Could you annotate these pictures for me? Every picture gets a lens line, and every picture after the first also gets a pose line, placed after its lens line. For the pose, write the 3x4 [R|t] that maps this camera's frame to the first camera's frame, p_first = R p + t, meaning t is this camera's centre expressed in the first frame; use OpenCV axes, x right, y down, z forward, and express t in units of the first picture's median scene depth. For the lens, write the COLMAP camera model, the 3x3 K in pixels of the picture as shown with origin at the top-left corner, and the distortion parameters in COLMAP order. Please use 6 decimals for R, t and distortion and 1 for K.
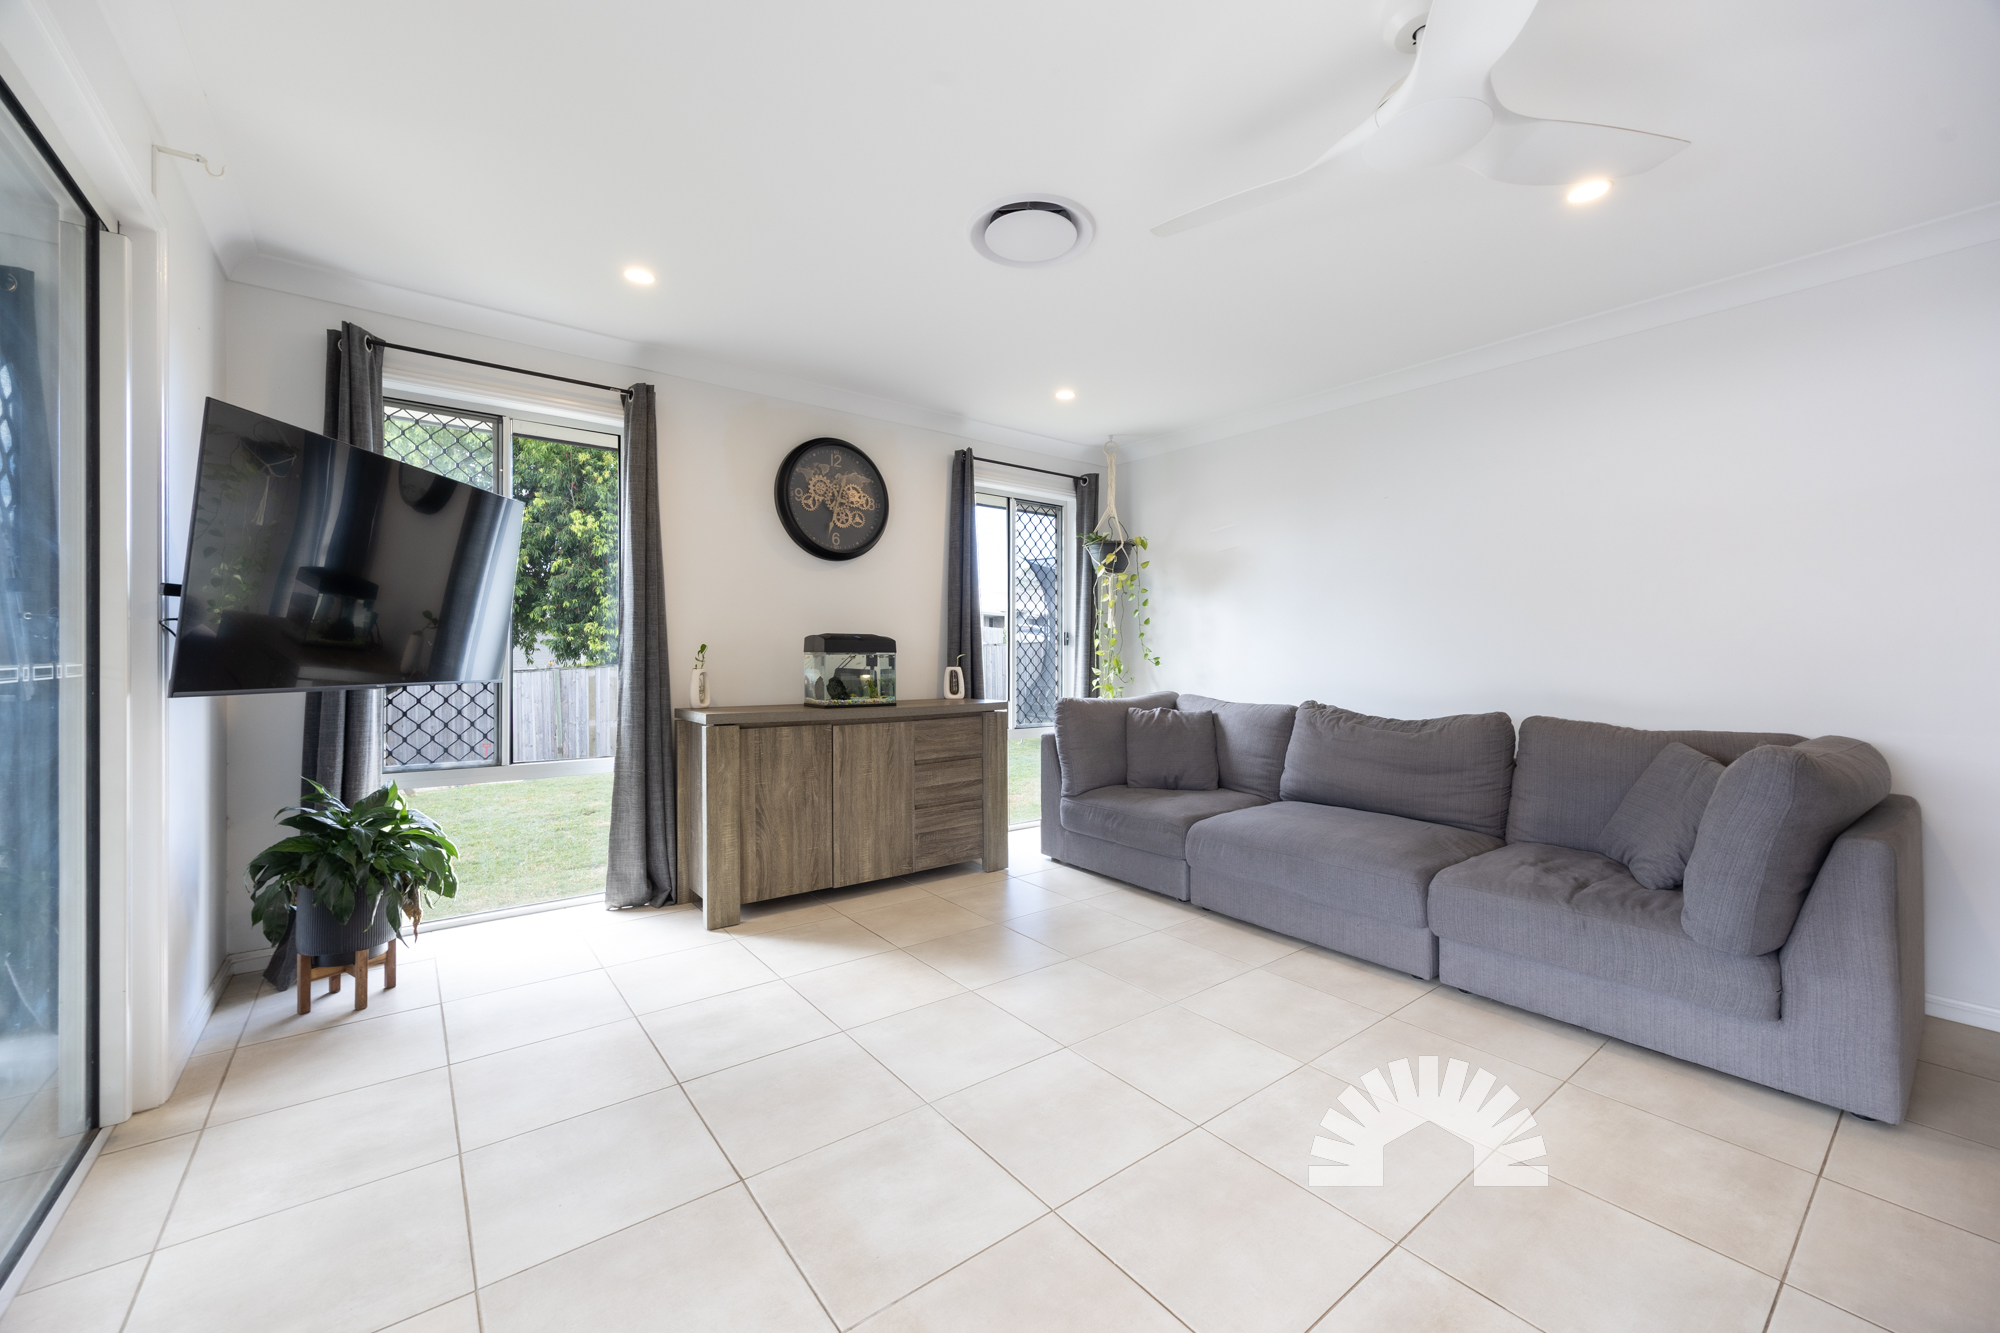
lens RADIAL K [[780.4, 0, 998.8], [0, 780.4, 653.1], [0, 0, 1]] dist [0.000731, 0.000000]
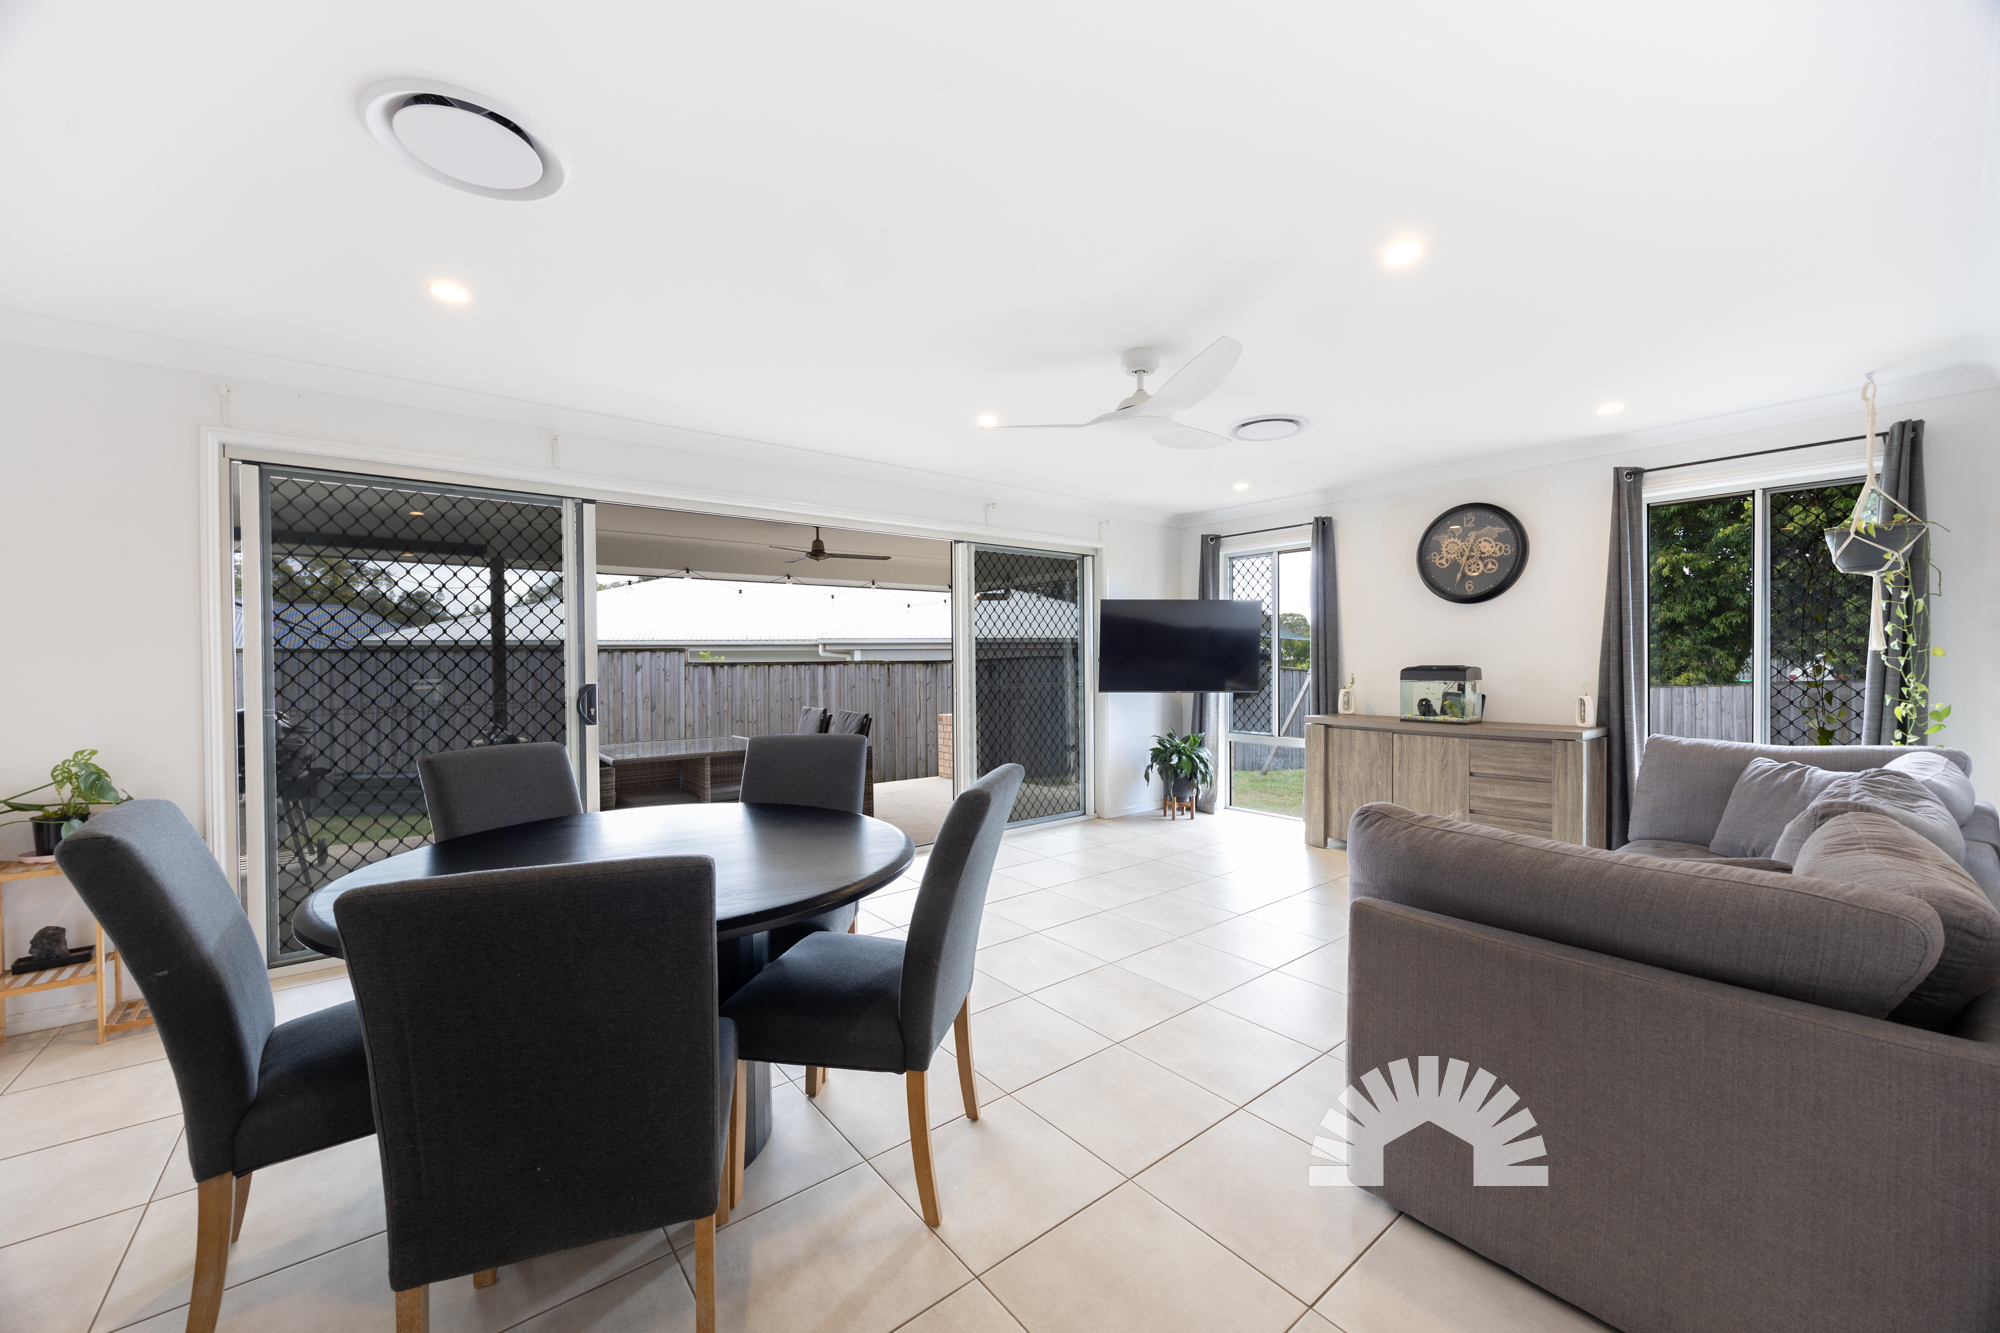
lens RADIAL K [[752.3, 0, 1000.0], [0, 752.3, 666.5], [0, 0, 1]] dist [0.000351, 0.000004]
pose [[0.017246, 0.003561, -0.999845, 1.036669], [0.008148, 0.999960, 0.003702, -0.033422], [0.999818, -0.008211, 0.017216, 0.266571]]
